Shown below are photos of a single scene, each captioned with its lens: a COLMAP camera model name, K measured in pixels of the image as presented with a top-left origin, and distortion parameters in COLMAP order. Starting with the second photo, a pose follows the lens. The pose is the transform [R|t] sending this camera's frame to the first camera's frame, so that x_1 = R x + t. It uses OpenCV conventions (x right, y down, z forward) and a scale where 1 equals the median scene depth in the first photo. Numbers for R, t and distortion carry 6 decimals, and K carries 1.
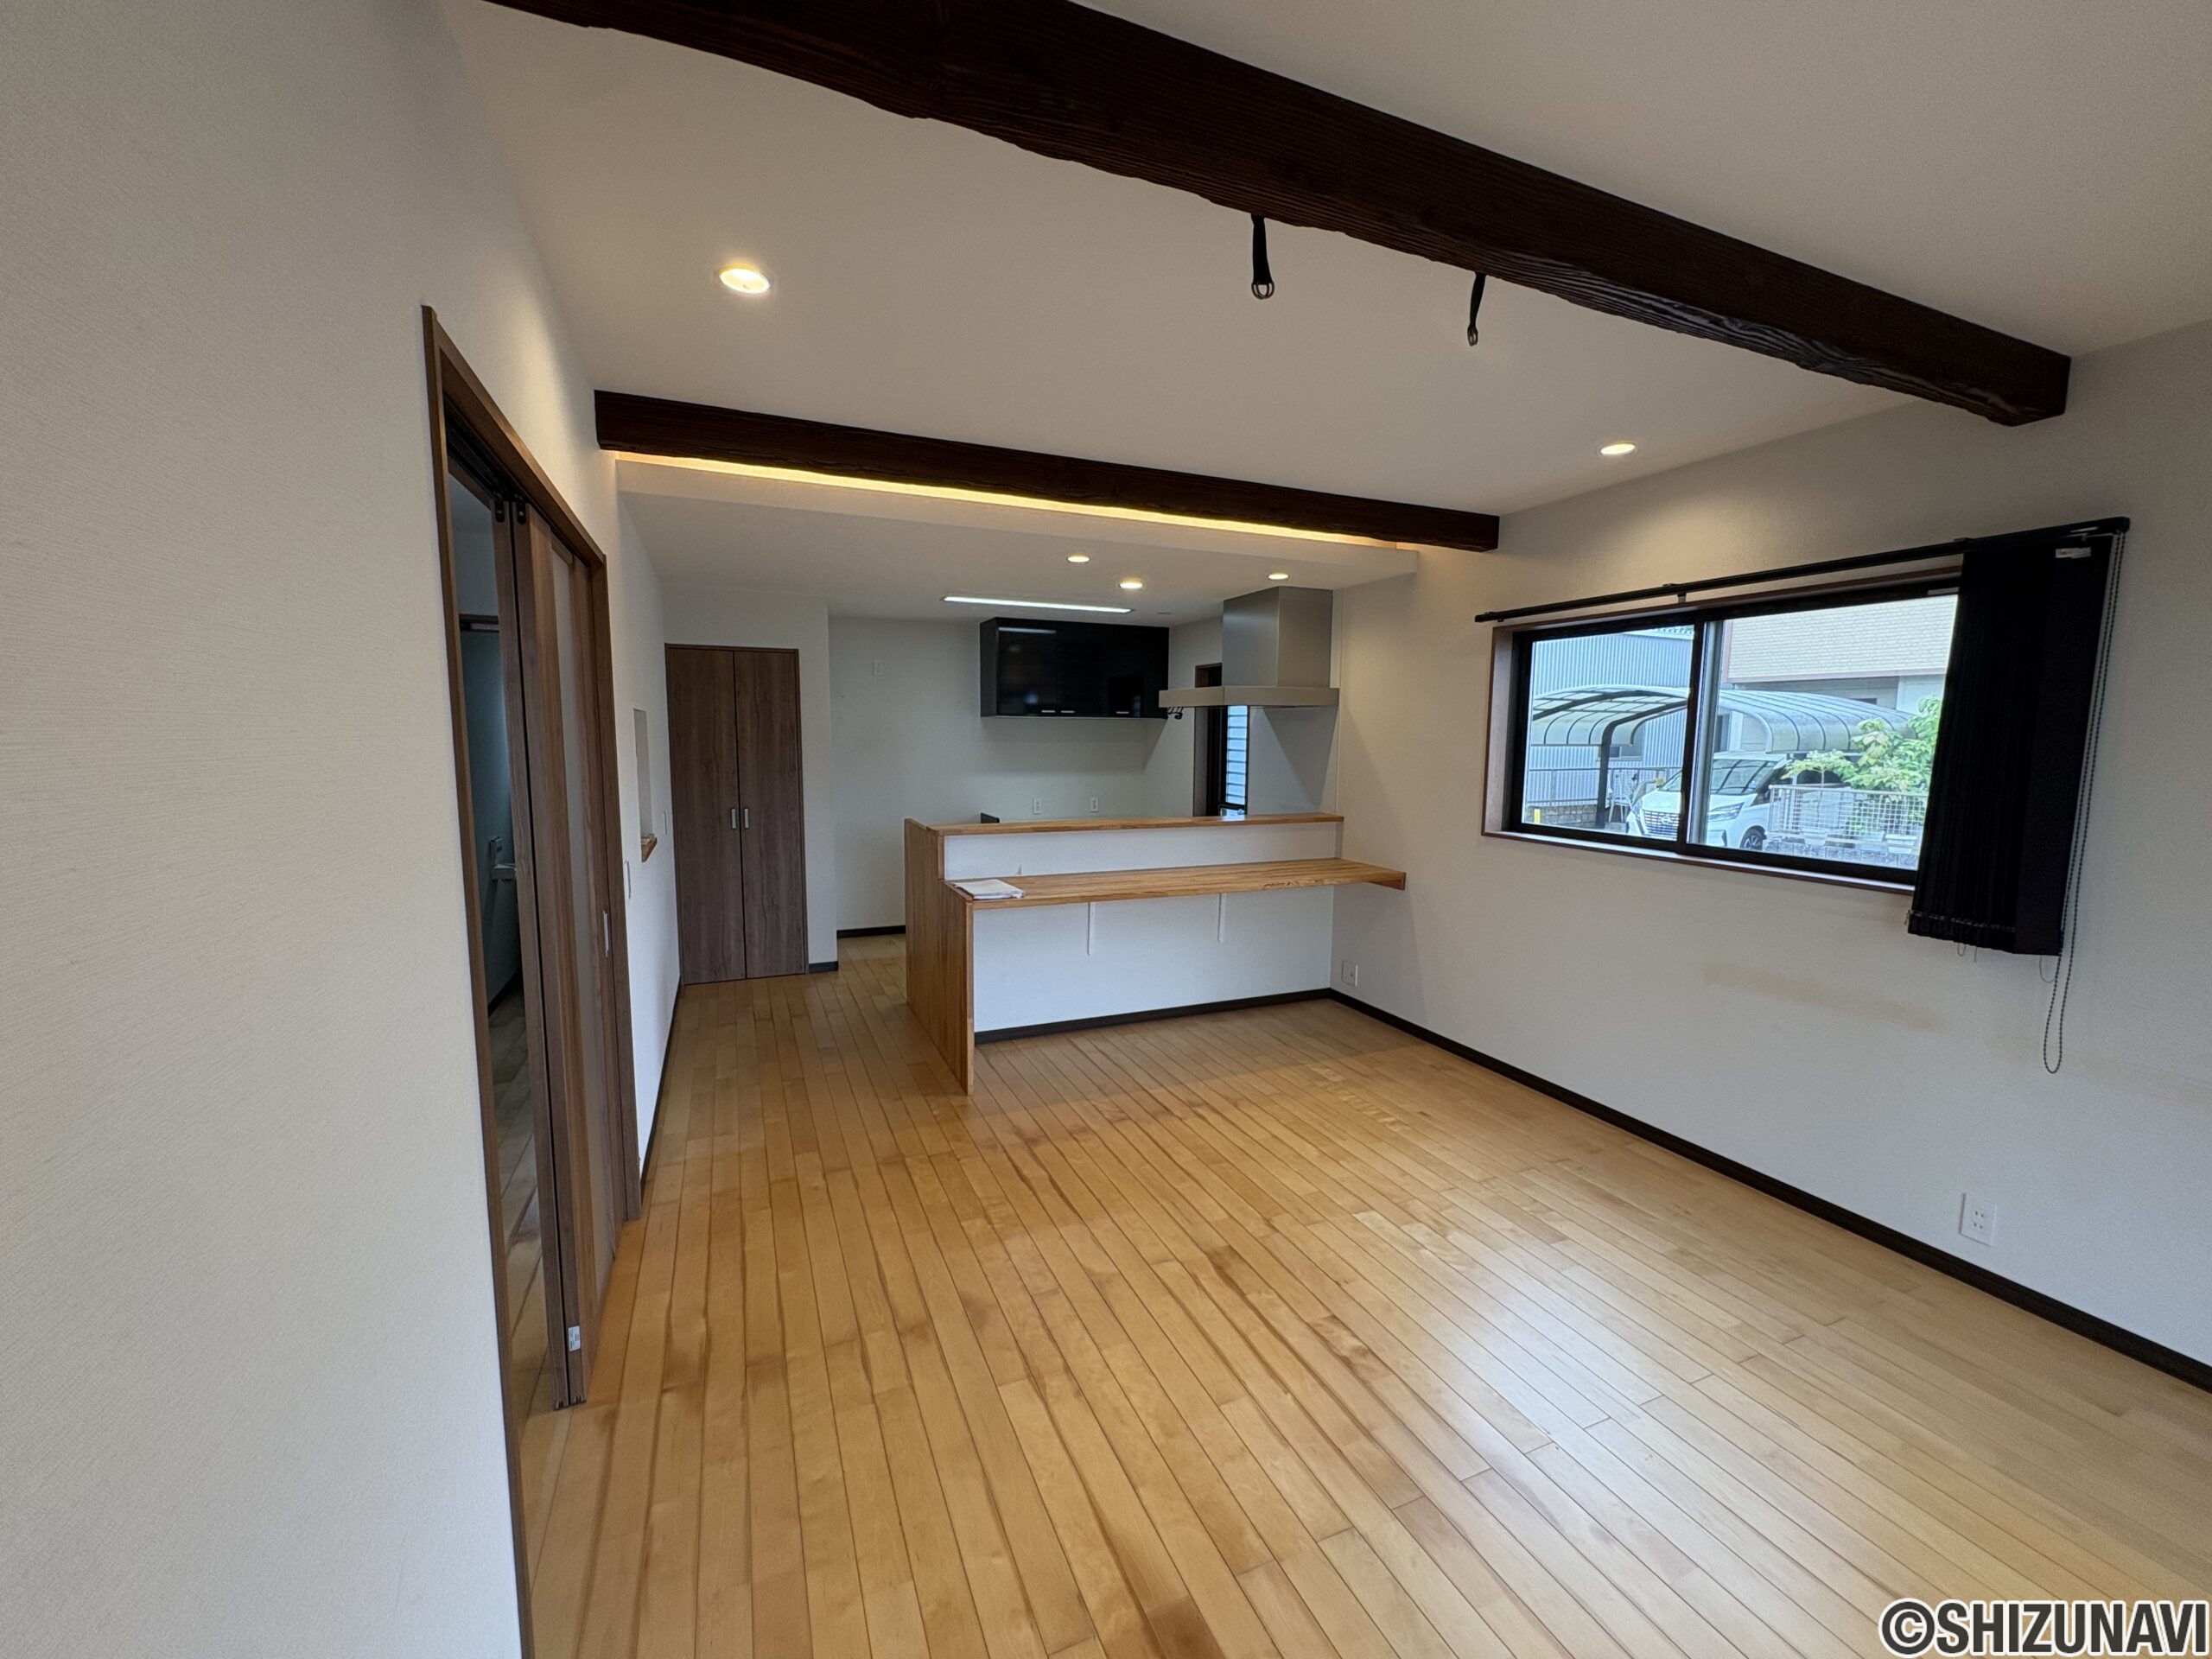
lens RADIAL K [[883.0, 0, 1106.7], [0, 883.0, 833.1], [0, 0, 1]] dist [0.000730, 0.000333]
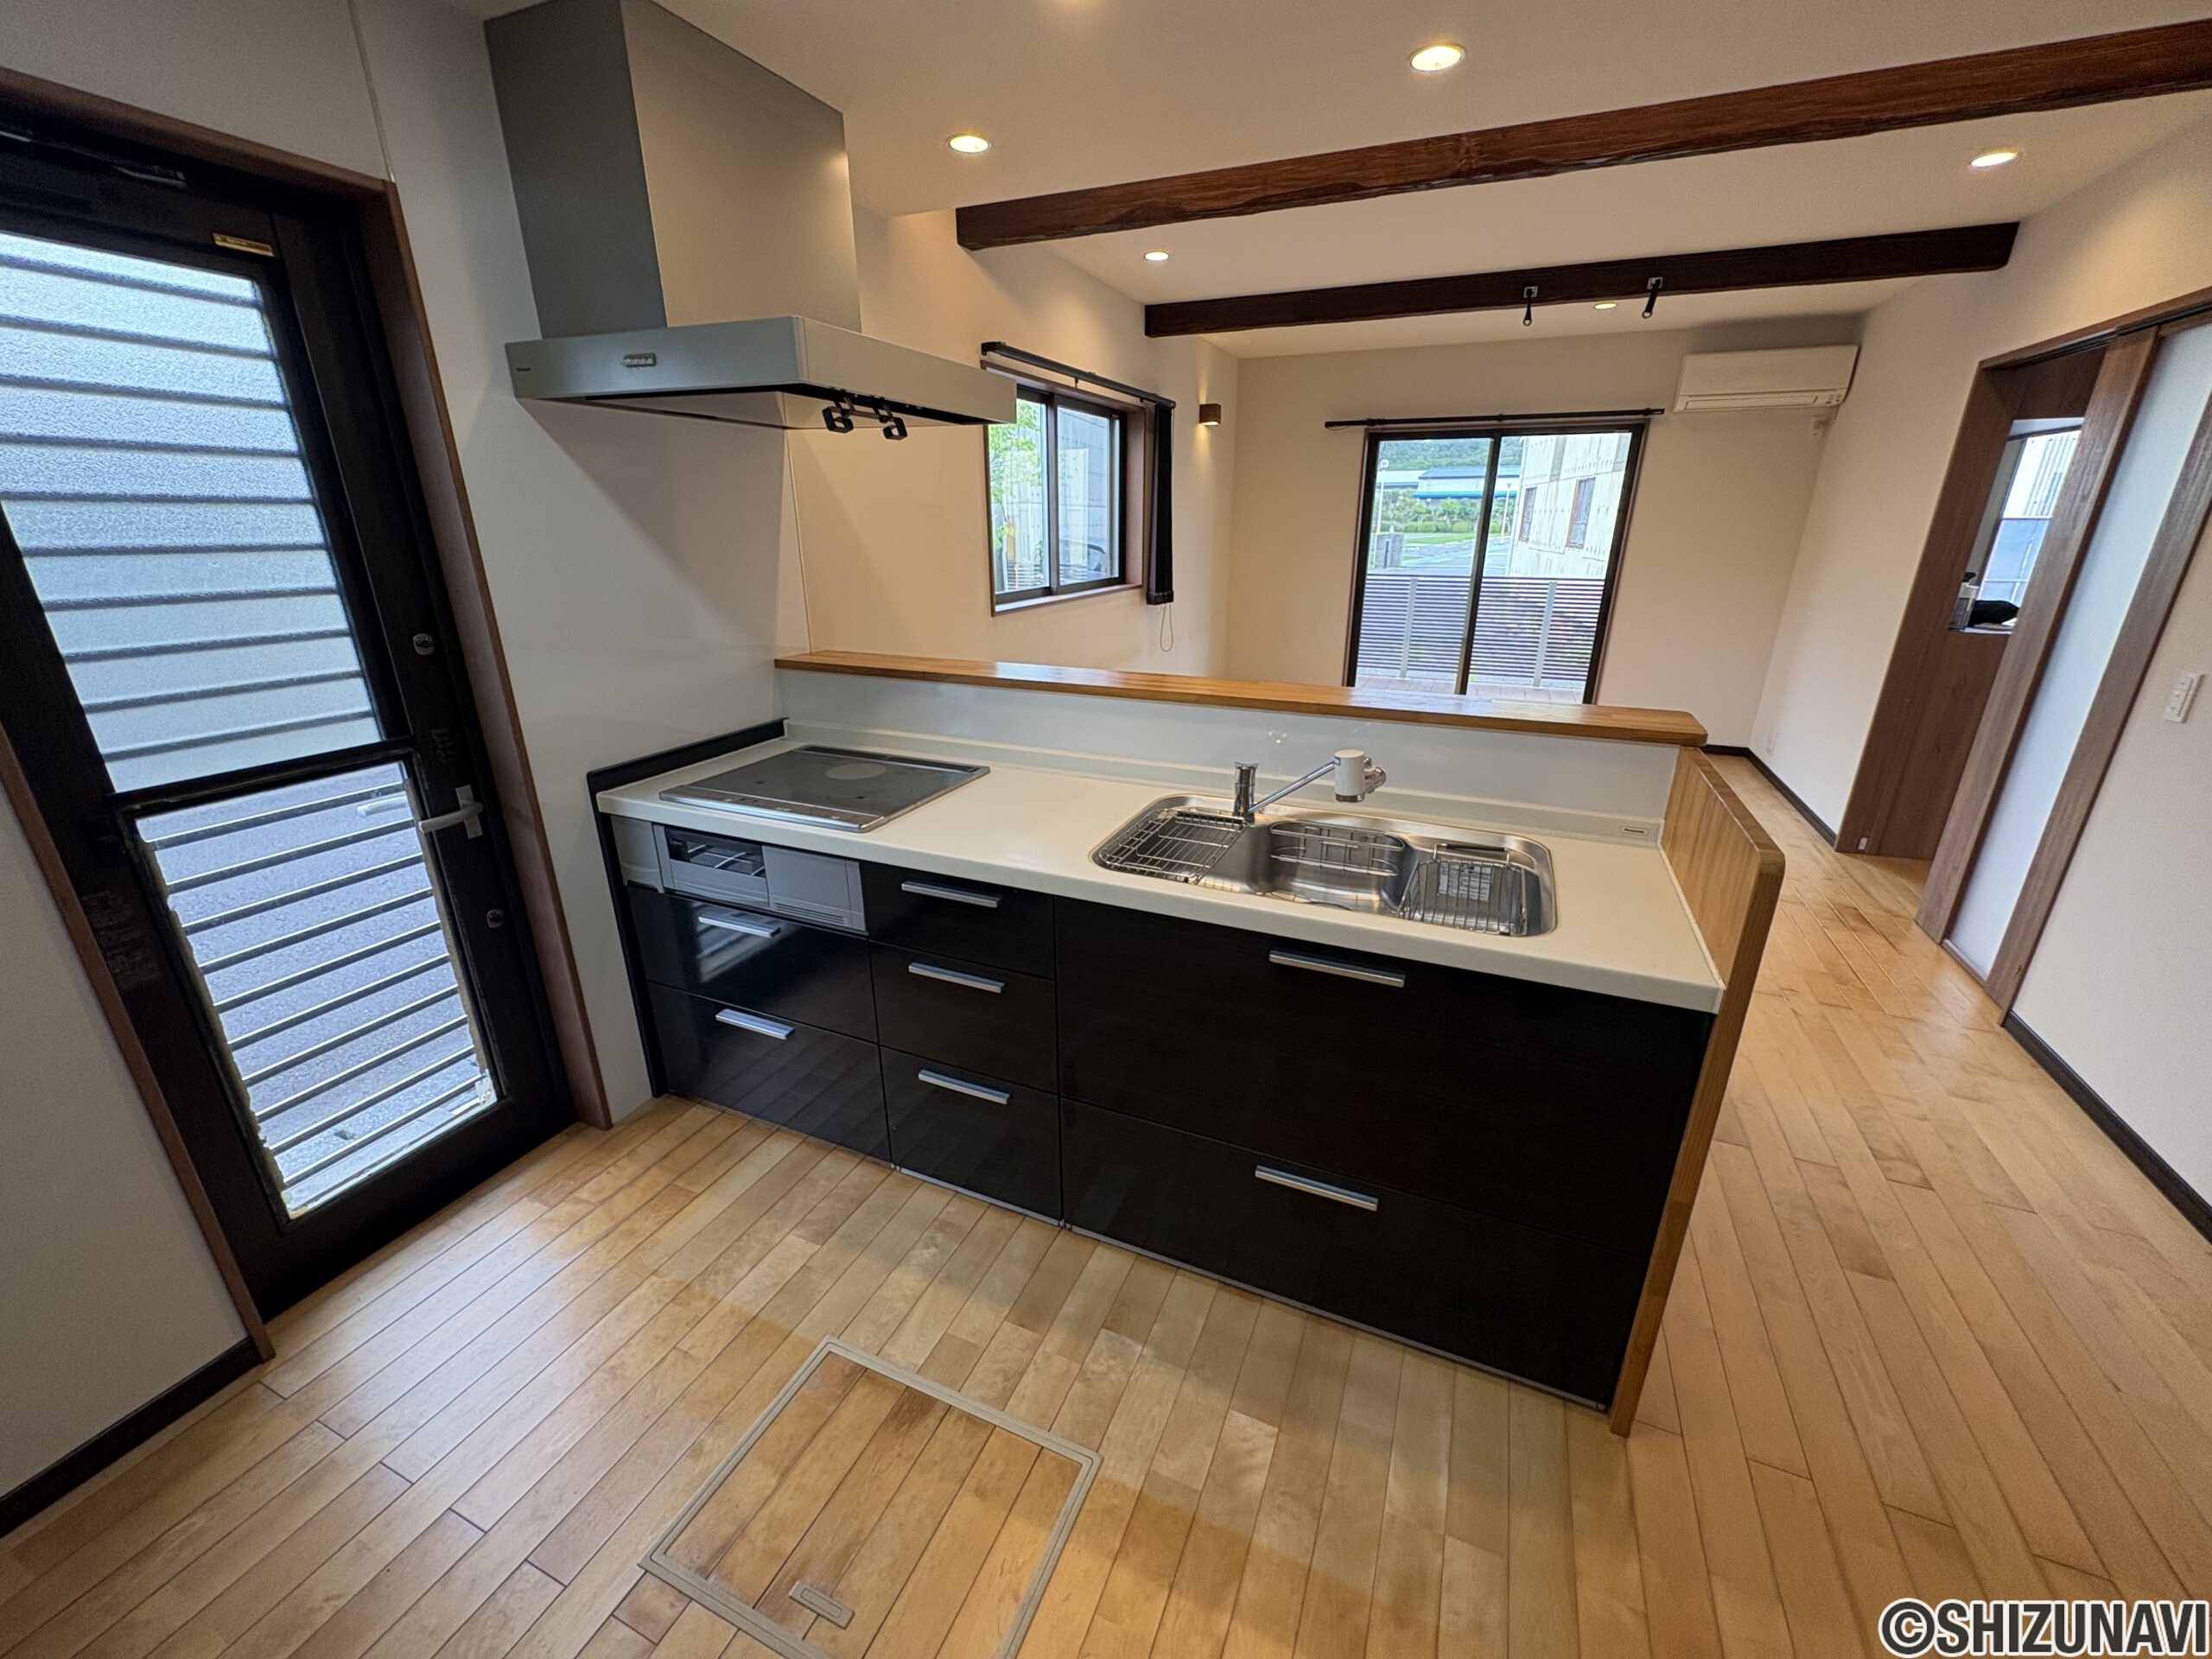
lens RADIAL K [[883.0, 0, 1106.7], [0, 883.0, 833.1], [0, 0, 1]] dist [0.000730, 0.000333]
pose [[-0.685413, -0.258245, 0.680821, -0.376346], [0.073447, 0.905708, 0.417490, -0.192073], [-0.724440, 0.336157, -0.601818, 1.800565]]
